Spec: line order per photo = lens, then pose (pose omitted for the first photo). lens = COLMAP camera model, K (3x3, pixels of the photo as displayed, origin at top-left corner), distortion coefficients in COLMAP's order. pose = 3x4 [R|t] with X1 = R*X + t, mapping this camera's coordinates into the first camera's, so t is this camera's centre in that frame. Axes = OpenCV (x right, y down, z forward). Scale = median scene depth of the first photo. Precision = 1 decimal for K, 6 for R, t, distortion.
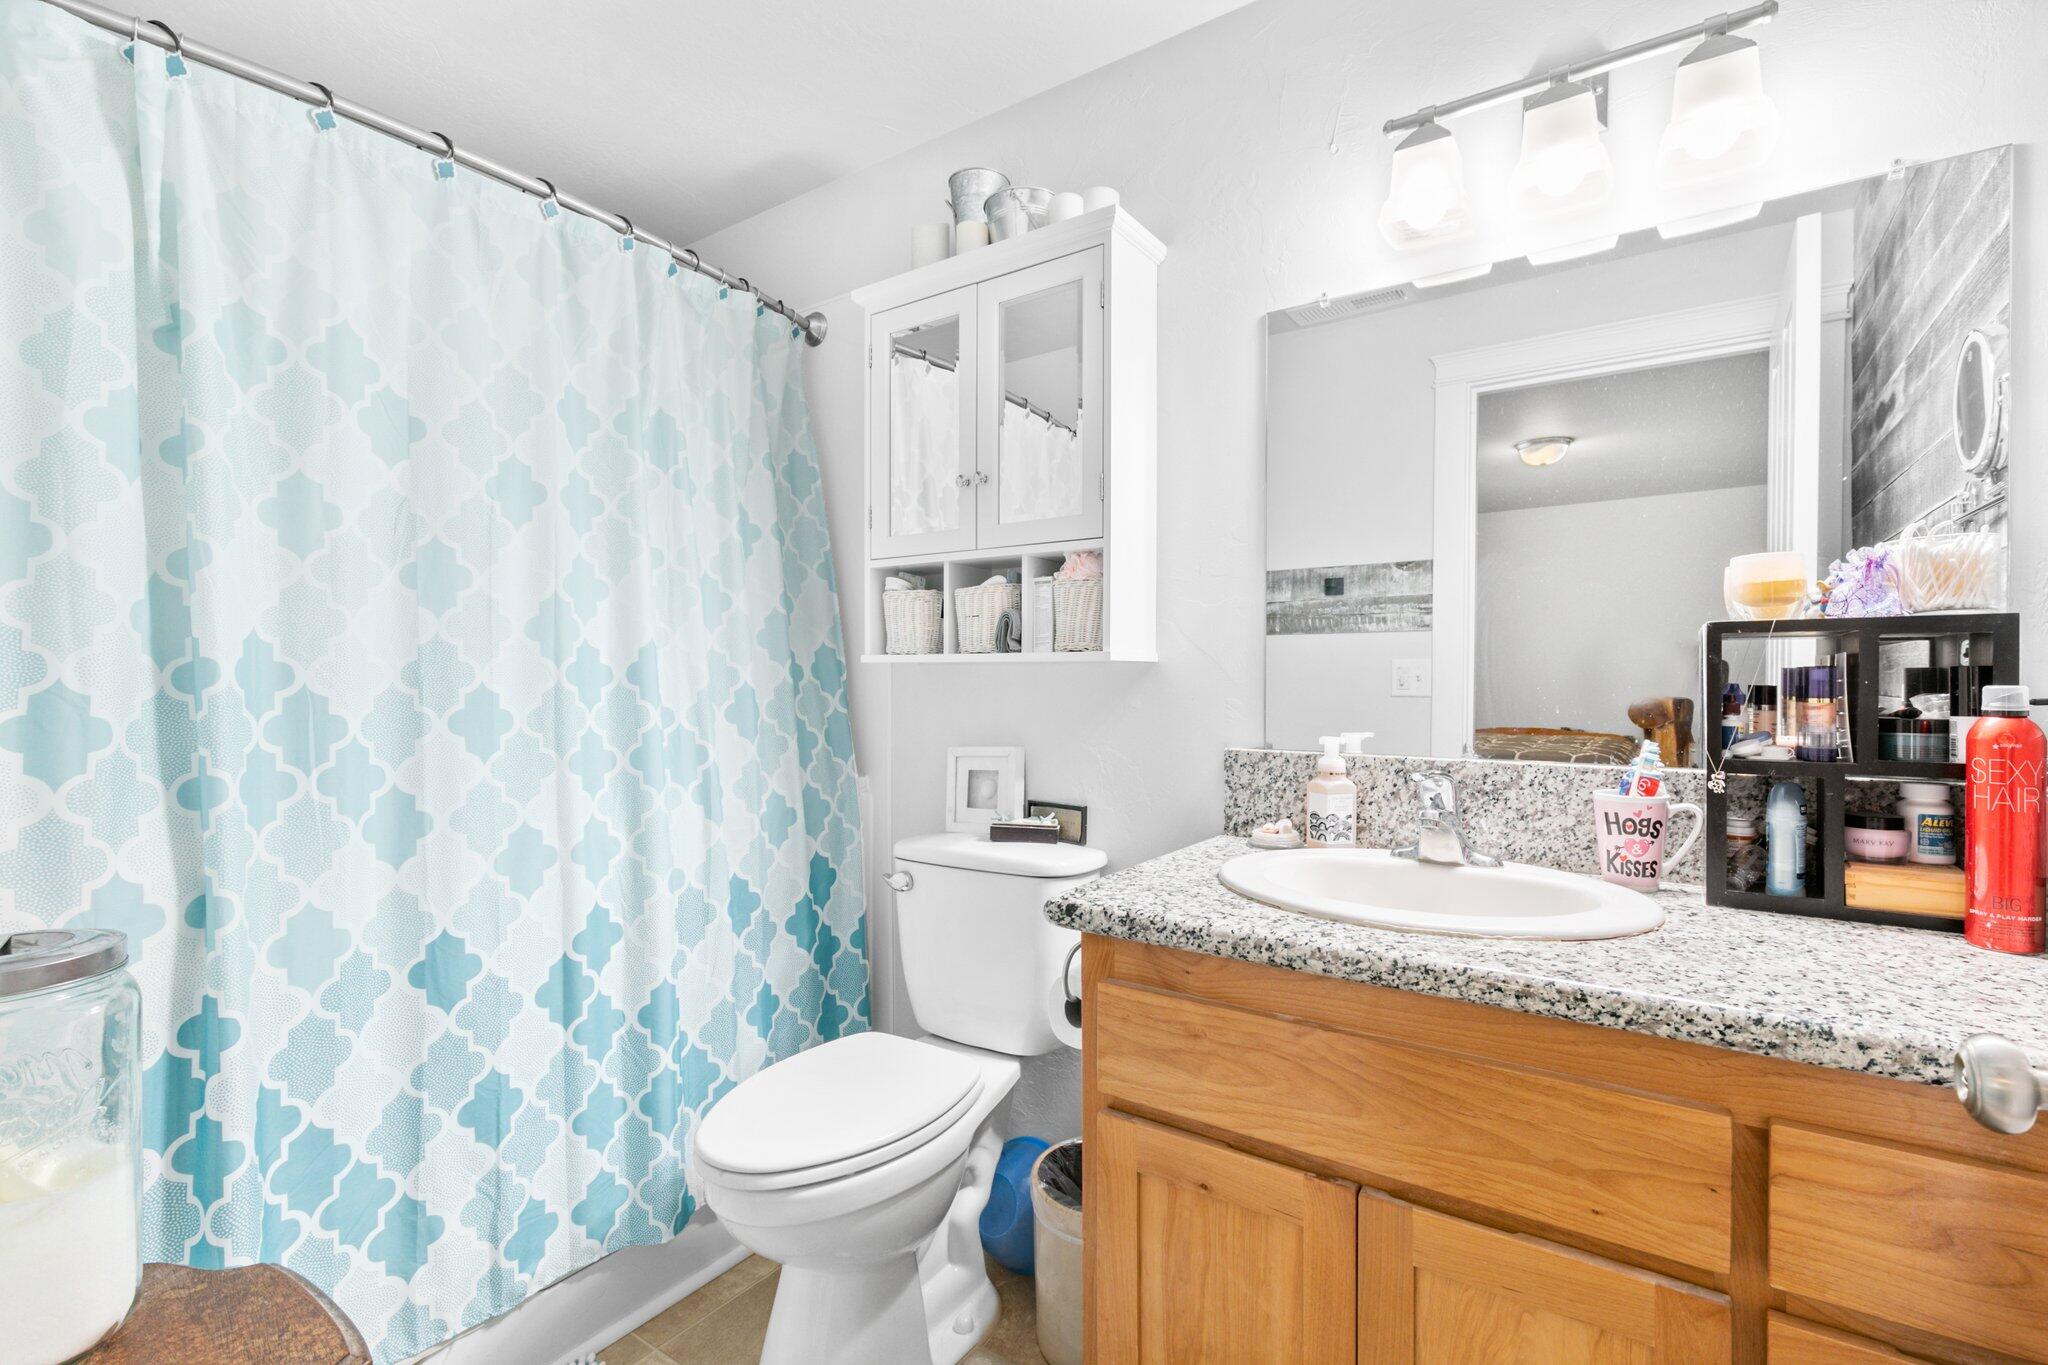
lens RADIAL K [[911.3, 0, 1041.2], [0, 911.3, 682.9], [0, 0, 1]] dist [0.003702, 0.000640]
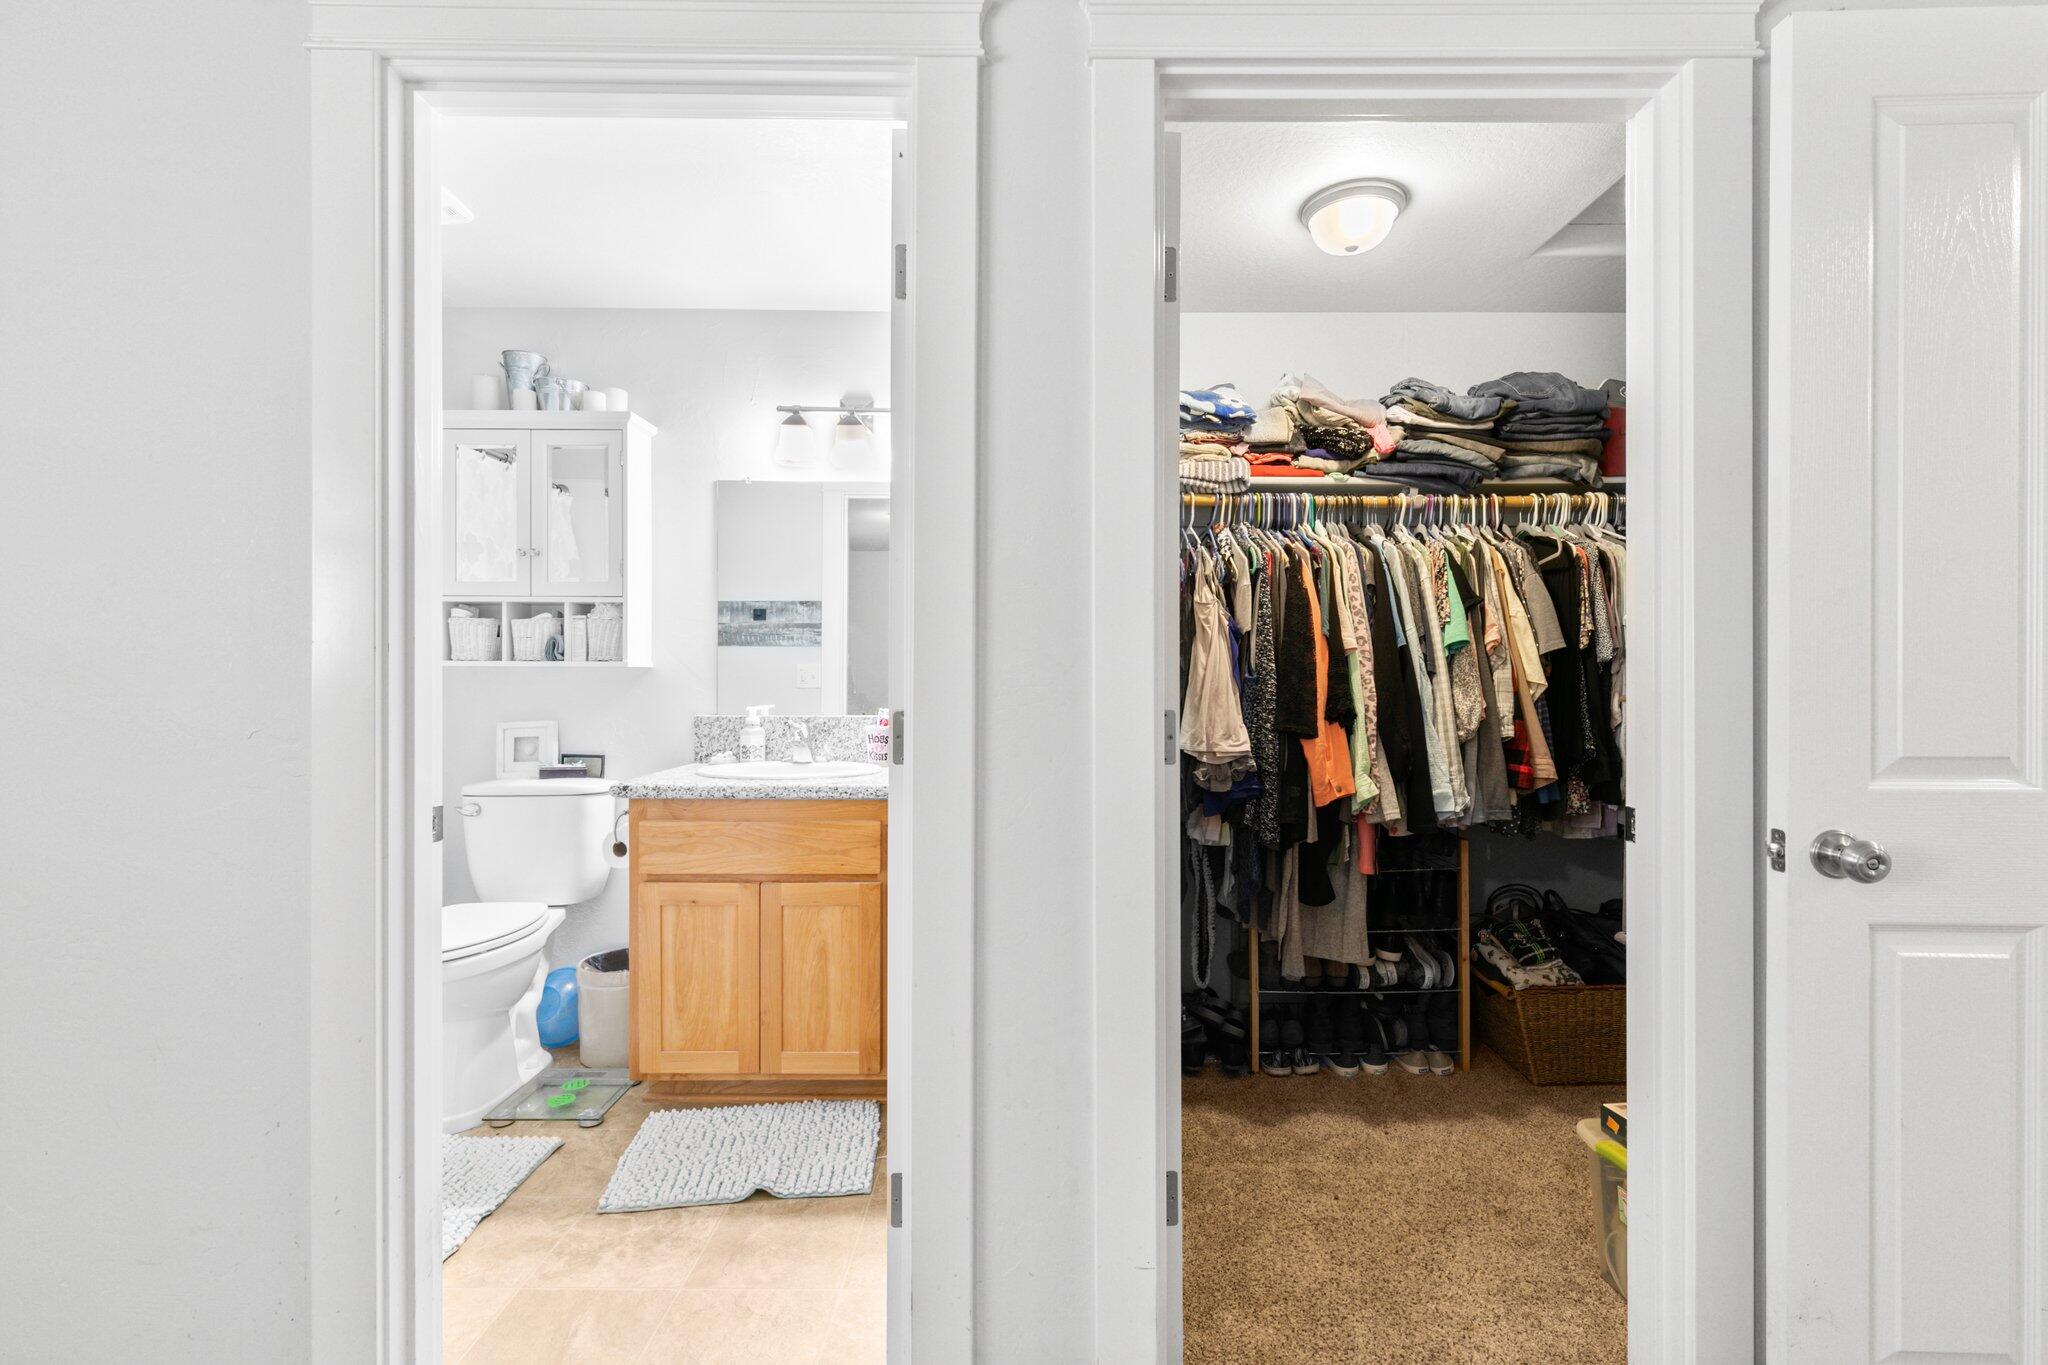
lens RADIAL K [[911.3, 0, 1041.2], [0, 911.3, 682.9], [0, 0, 1]] dist [0.003702, 0.000640]
pose [[0.825885, -0.003729, 0.563826, -0.294815], [0.001608, 0.999990, 0.004257, 0.000504], [-0.563836, -0.002609, 0.825883, -1.040637]]
